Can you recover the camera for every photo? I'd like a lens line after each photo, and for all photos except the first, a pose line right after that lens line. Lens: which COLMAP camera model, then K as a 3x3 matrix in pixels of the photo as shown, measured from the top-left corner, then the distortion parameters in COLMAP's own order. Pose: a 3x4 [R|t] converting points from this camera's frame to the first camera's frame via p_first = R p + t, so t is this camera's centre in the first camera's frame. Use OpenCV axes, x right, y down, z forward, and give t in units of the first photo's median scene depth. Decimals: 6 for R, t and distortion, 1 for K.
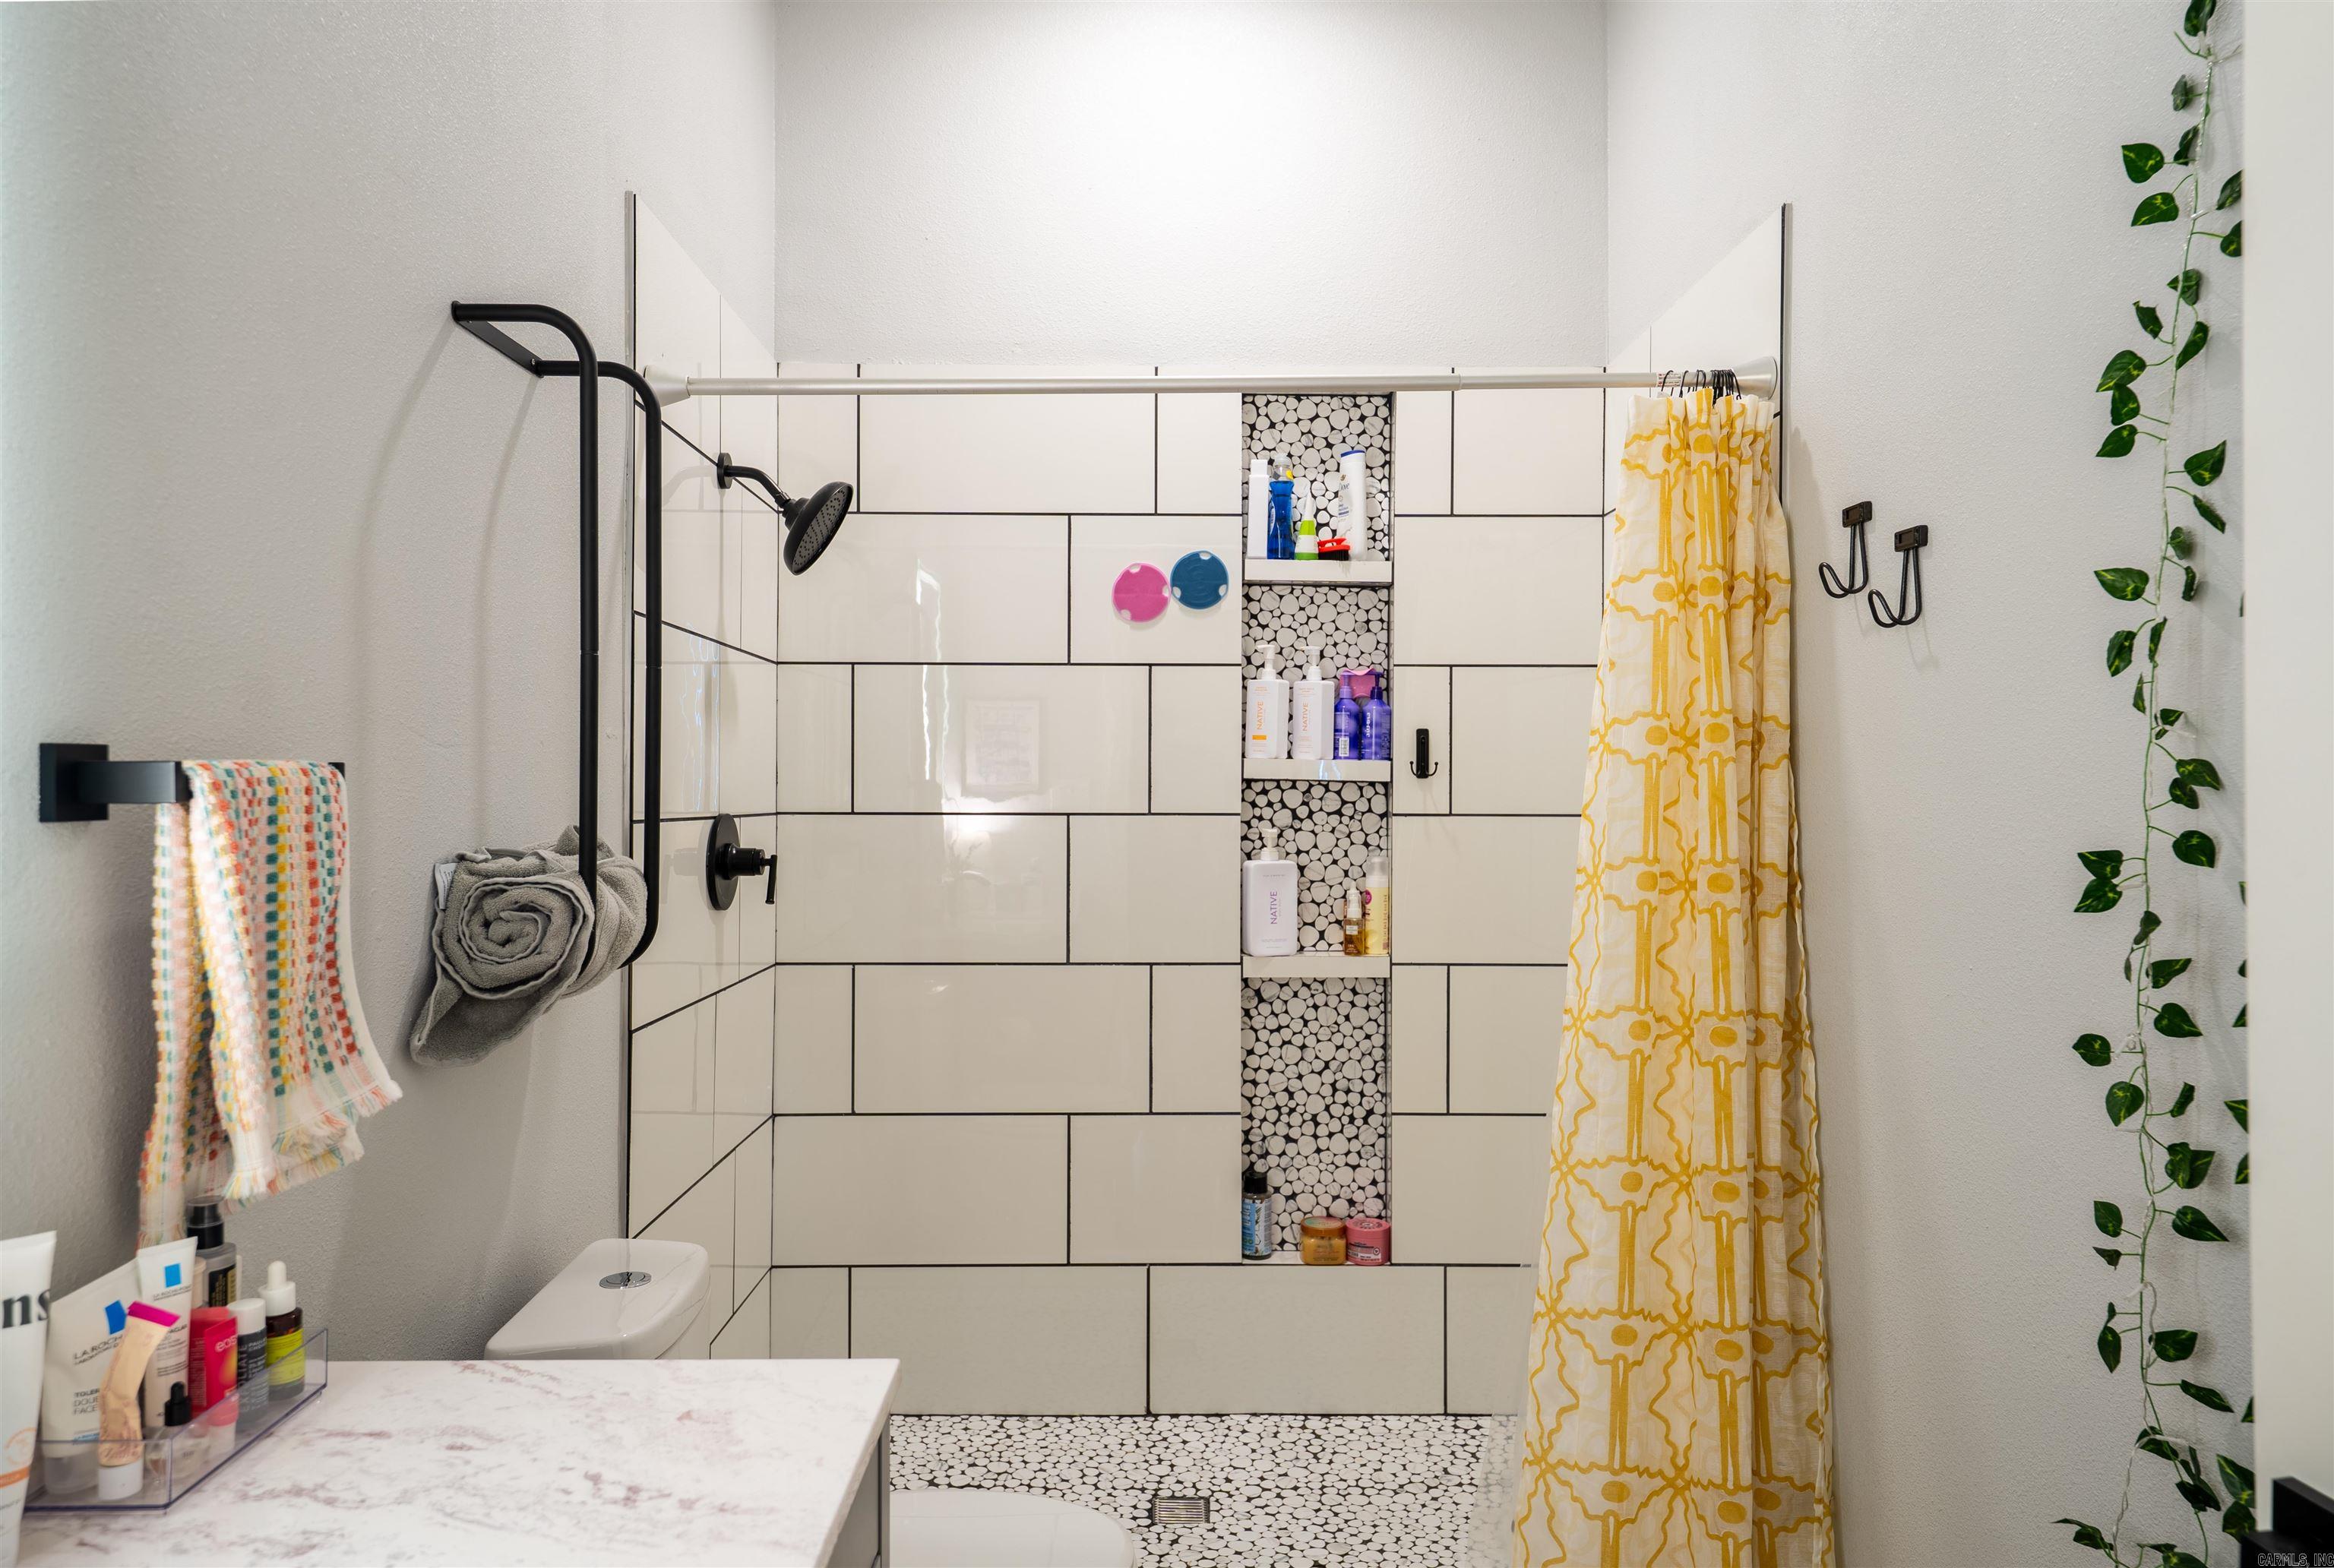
lens RADIAL K [[1589.0, 0, 1167.0], [0, 1589.0, 784.0], [0, 0, 1]] dist [0.039443, 0.001899]
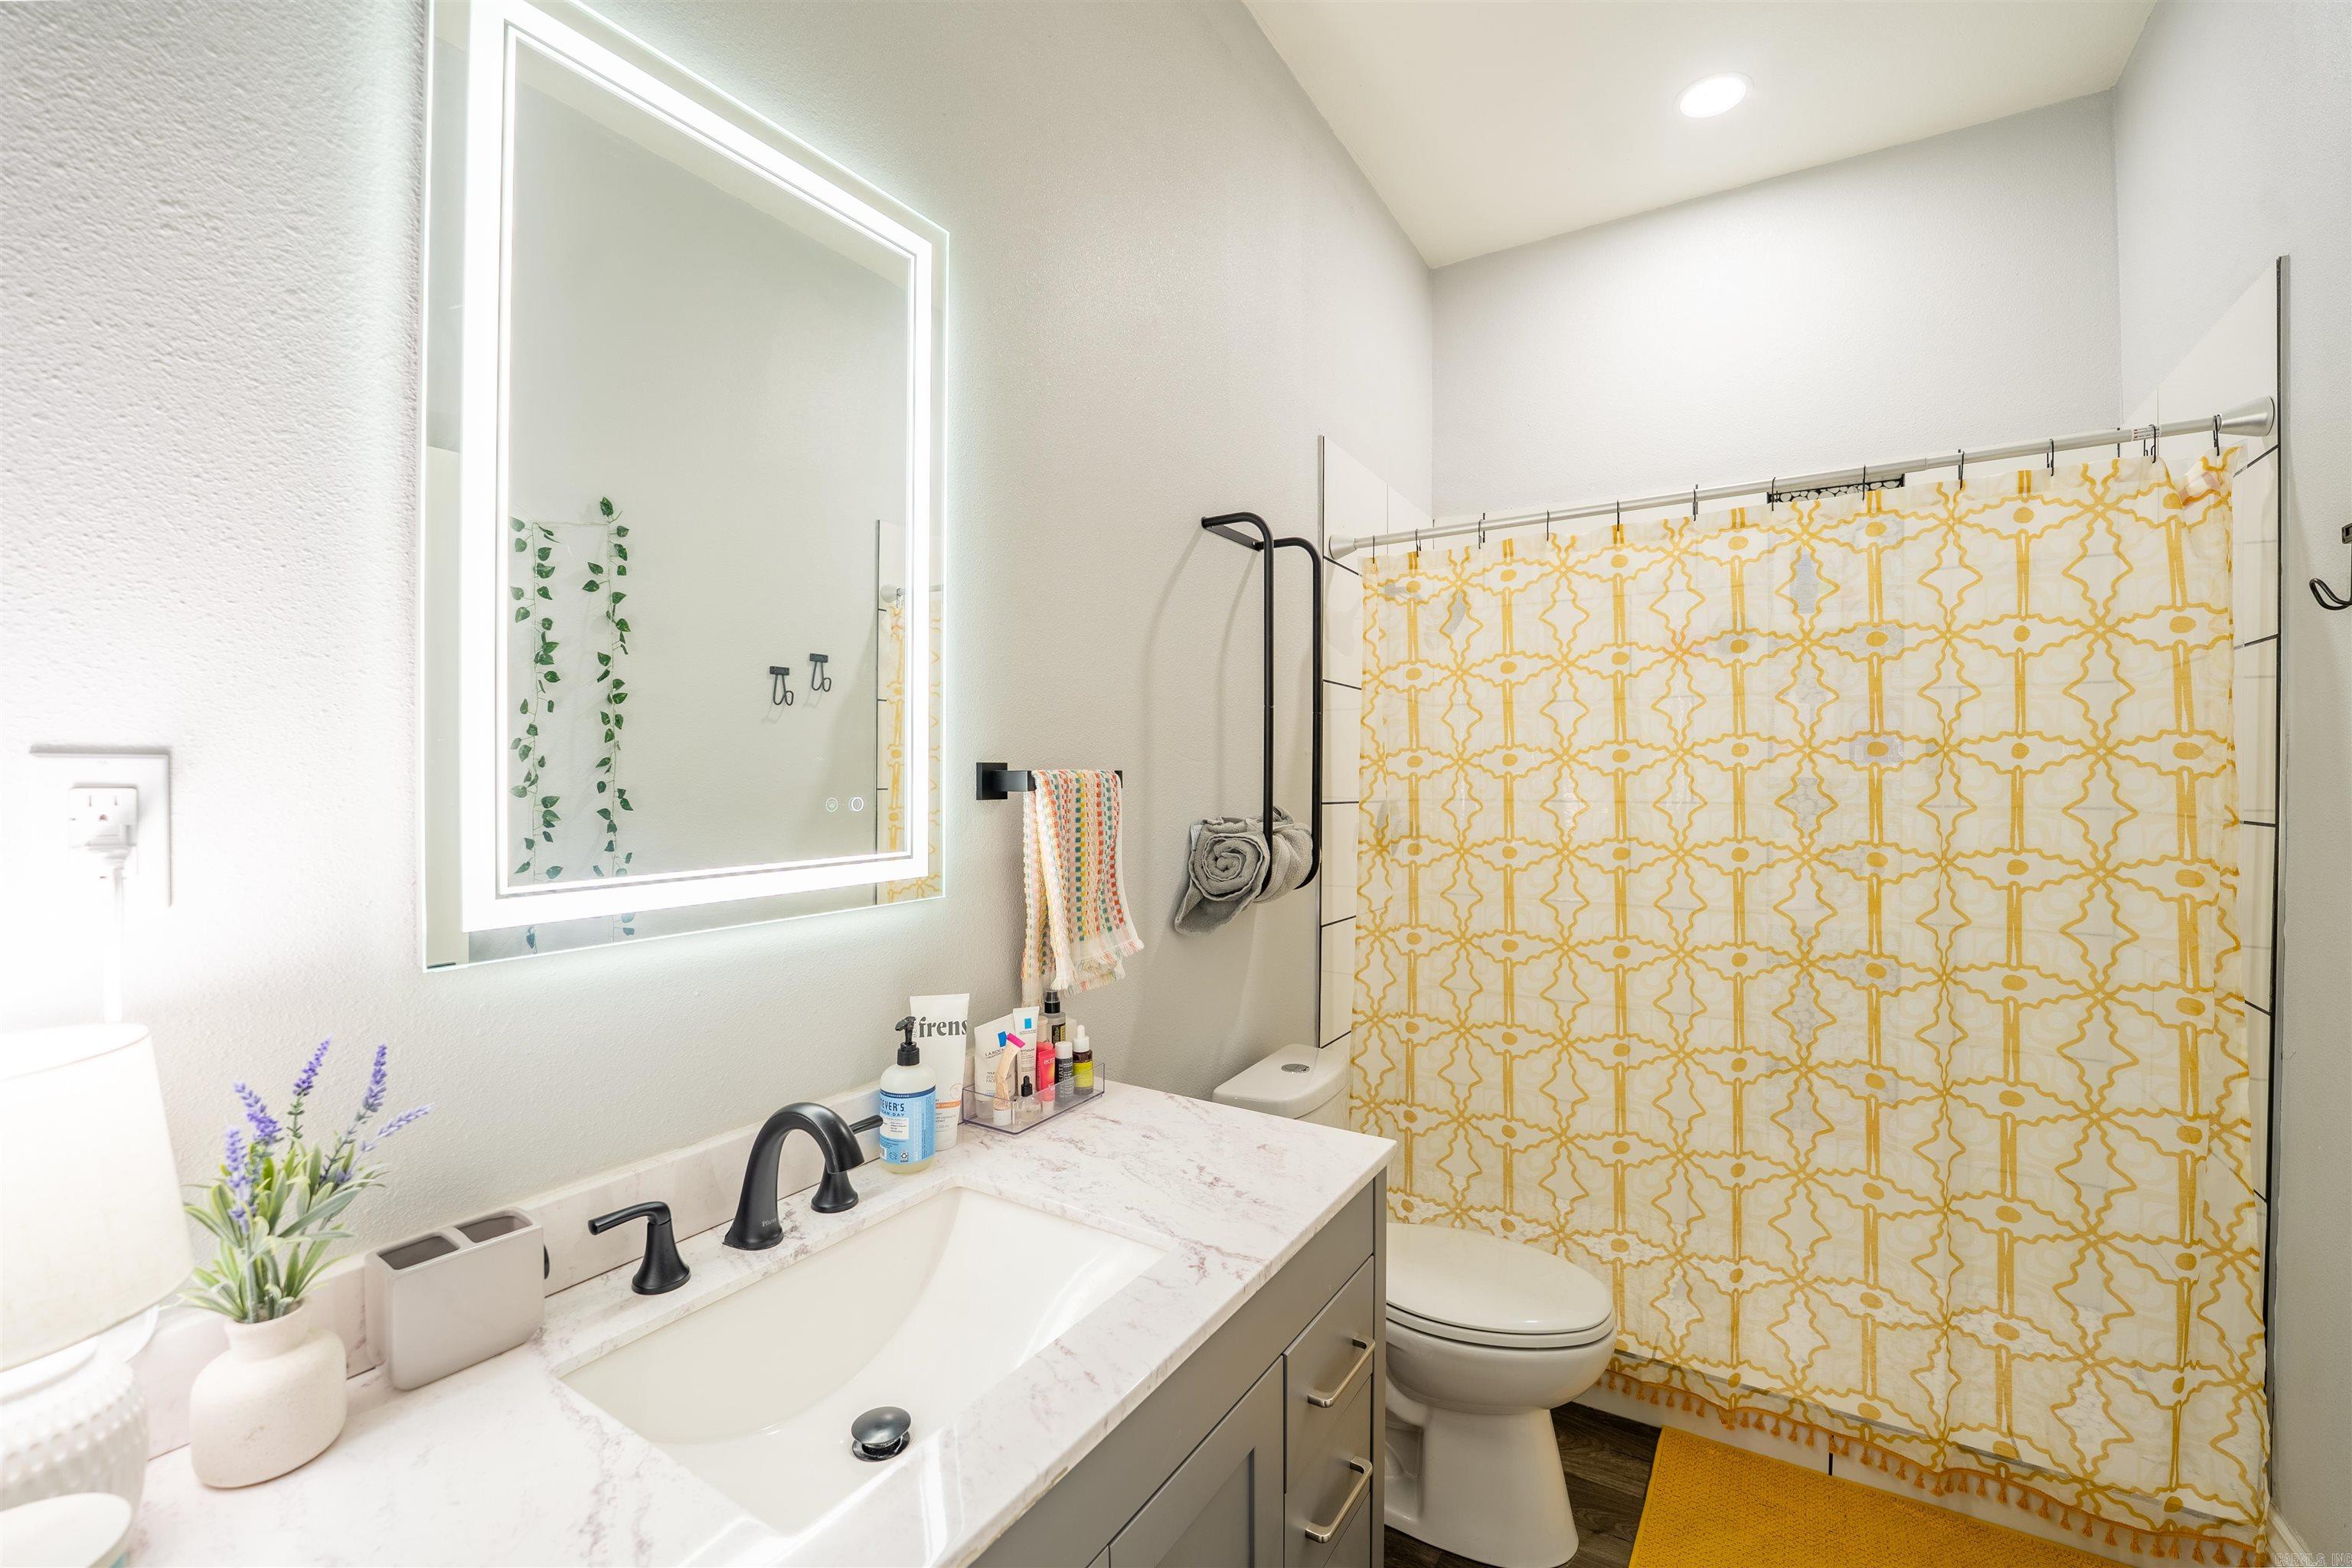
lens RADIAL K [[987.9, 0, 1176.0], [0, 987.9, 784.0], [0, 0, 1]] dist [-0.000761, 0.000308]
pose [[0.844884, 0.004341, -0.534933, 0.187479], [-0.002196, 0.999987, 0.004645, -0.003179], [0.534946, -0.002750, 0.844882, 0.047205]]
